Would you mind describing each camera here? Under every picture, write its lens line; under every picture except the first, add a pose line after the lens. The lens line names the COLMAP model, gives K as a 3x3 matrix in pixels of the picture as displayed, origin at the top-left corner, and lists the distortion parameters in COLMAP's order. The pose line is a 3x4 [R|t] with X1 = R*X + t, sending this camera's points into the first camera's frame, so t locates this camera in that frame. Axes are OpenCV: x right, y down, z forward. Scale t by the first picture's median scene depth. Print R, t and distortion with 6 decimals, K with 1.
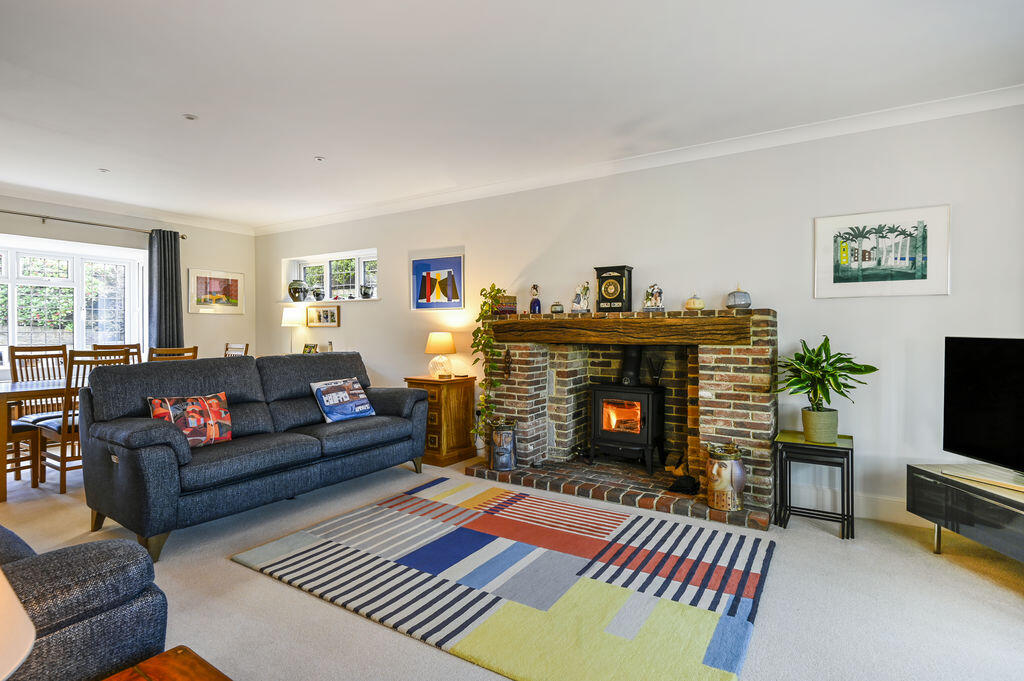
lens RADIAL K [[514.3, 0, 512.7], [0, 514.3, 336.1], [0, 0, 1]] dist [-0.012769, -0.000955]
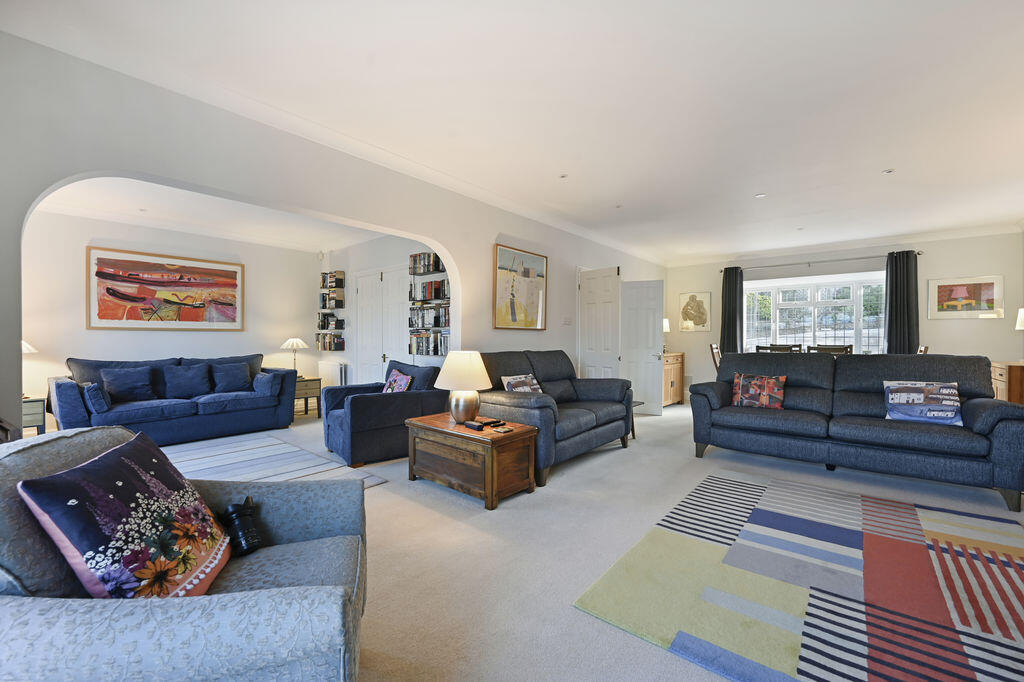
lens RADIAL K [[417.2, 0, 514.2], [0, 417.2, 338.7], [0, 0, 1]] dist [-0.017659, -0.000518]
pose [[-0.126128, -0.000891, -0.992014, 0.623976], [-0.014104, 0.999900, 0.000896, 0.014224], [0.991914, 0.014104, -0.126128, 0.368715]]
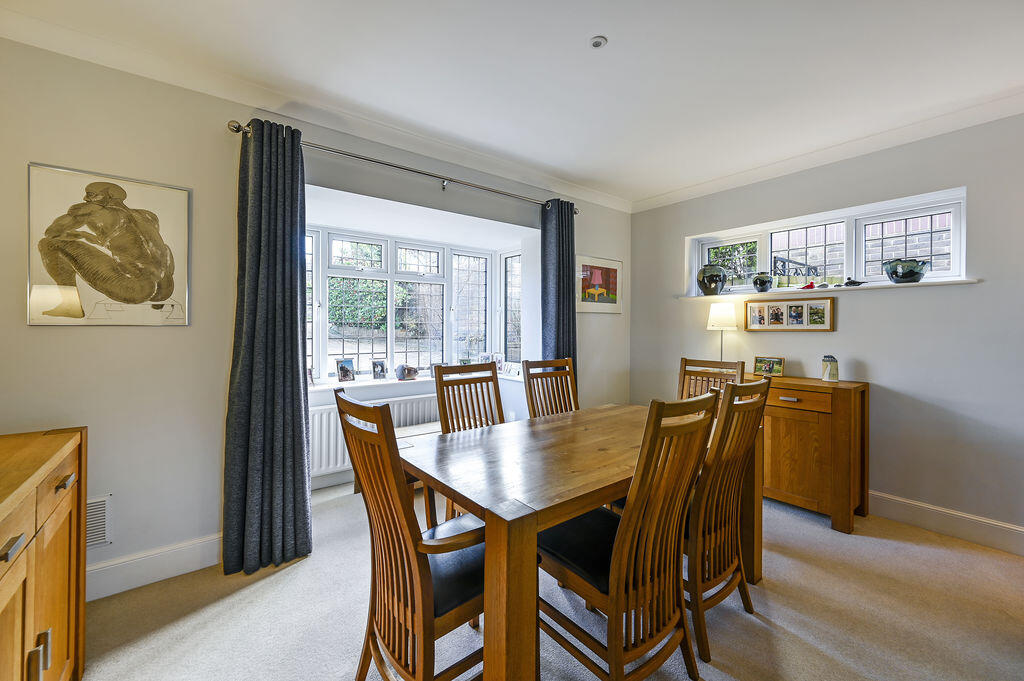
lens RADIAL K [[403.6, 0, 511.6], [0, 403.6, 333.6], [0, 0, 1]] dist [0.002026, 0.000090]
pose [[0.940258, 0.004168, -0.340438, -0.877420], [-0.003165, 0.999989, 0.003501, -0.026354], [0.340449, -0.002214, 0.940260, 0.678251]]
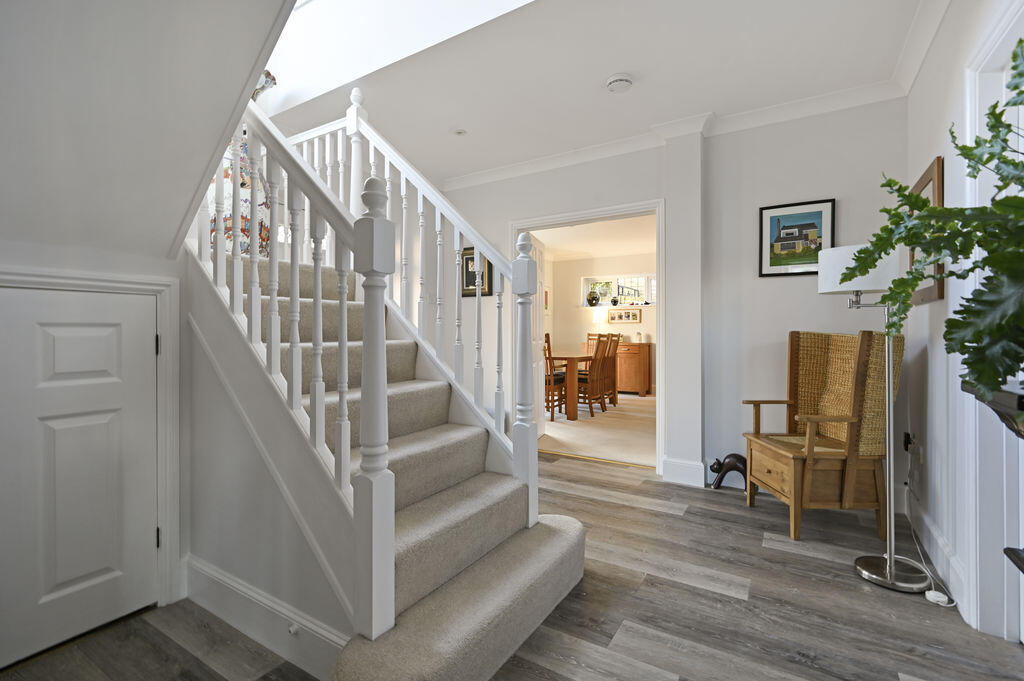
lens RADIAL K [[462.6, 0, 511.6], [0, 462.6, 334.3], [0, 0, 1]] dist [0.000680, 0.000281]
pose [[0.999935, -0.005527, 0.010018, -1.191588], [0.005591, 0.999964, -0.006427, 0.034686], [-0.009982, 0.006482, 0.999929, -0.563541]]
